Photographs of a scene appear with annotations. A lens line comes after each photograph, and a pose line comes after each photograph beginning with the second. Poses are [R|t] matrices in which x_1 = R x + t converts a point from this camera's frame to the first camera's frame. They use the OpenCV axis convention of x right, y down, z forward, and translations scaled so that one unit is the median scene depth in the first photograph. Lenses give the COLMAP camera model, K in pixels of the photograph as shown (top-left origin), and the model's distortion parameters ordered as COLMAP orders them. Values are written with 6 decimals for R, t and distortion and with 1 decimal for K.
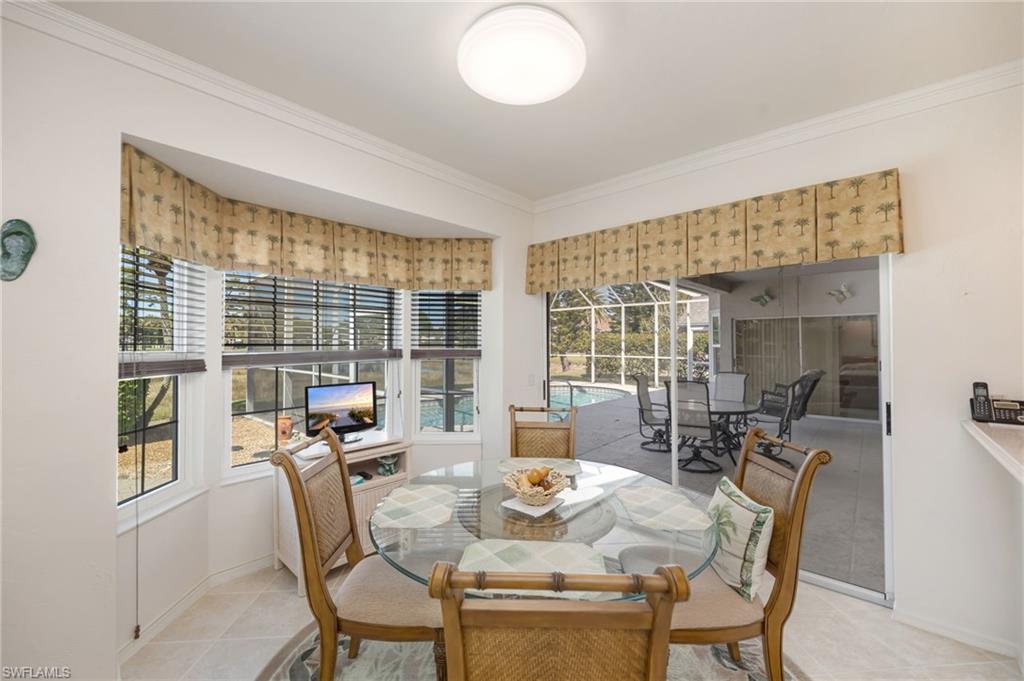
lens RADIAL K [[415.2, 0, 512.0], [0, 415.2, 340.5], [0, 0, 1]] dist [-0.003626, -0.000217]
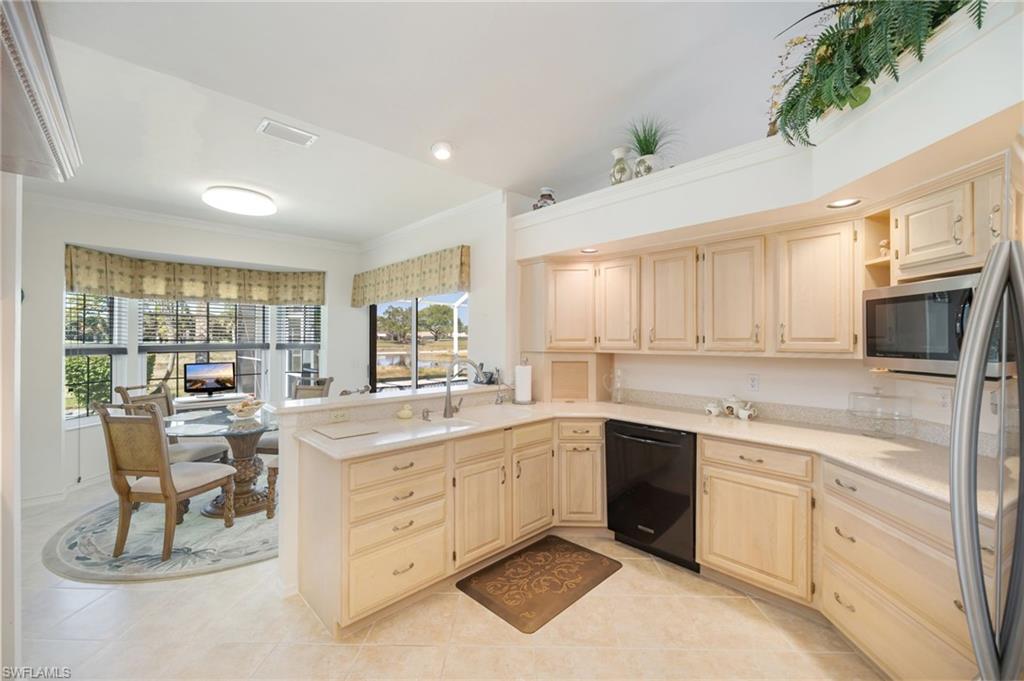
lens RADIAL K [[405.7, 0, 512.0], [0, 405.7, 340.5], [0, 0, 1]] dist [-0.009058, -0.000053]
pose [[0.997230, 0.003809, -0.074279, 0.917386], [-0.003109, 0.999950, 0.009539, -0.007489], [0.074312, -0.009281, 0.997192, -0.544499]]
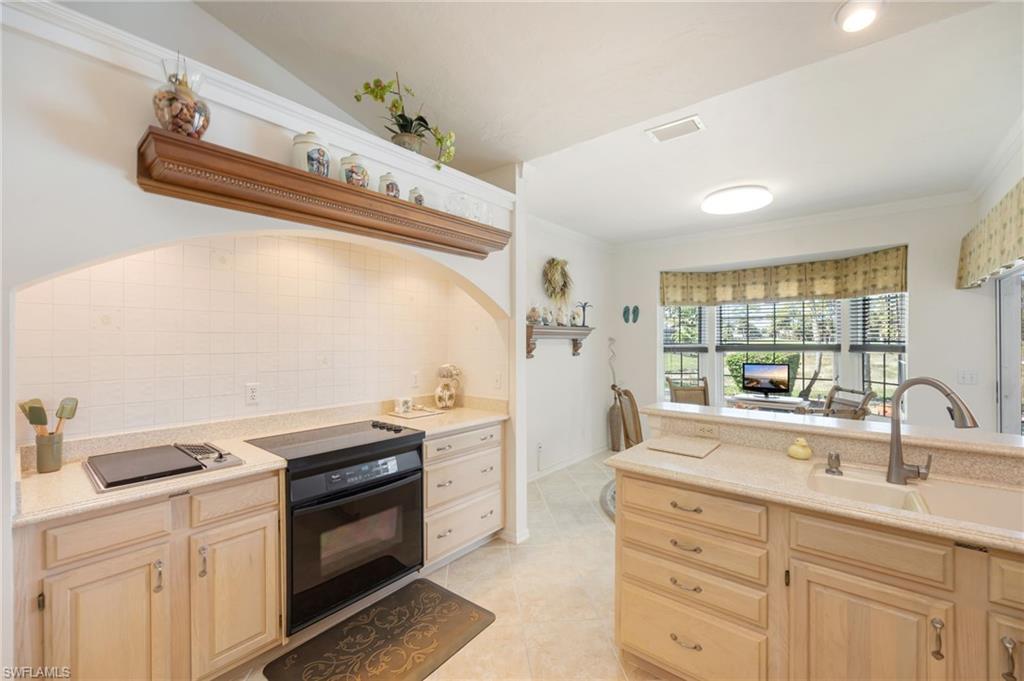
lens RADIAL K [[415.2, 0, 512.0], [0, 415.2, 340.5], [0, 0, 1]] dist [-0.003626, -0.000217]
pose [[0.038984, 0.003203, -0.999235, 1.218241], [0.011046, 0.999932, 0.003636, -0.007778], [0.999179, -0.011180, 0.038946, -0.110934]]
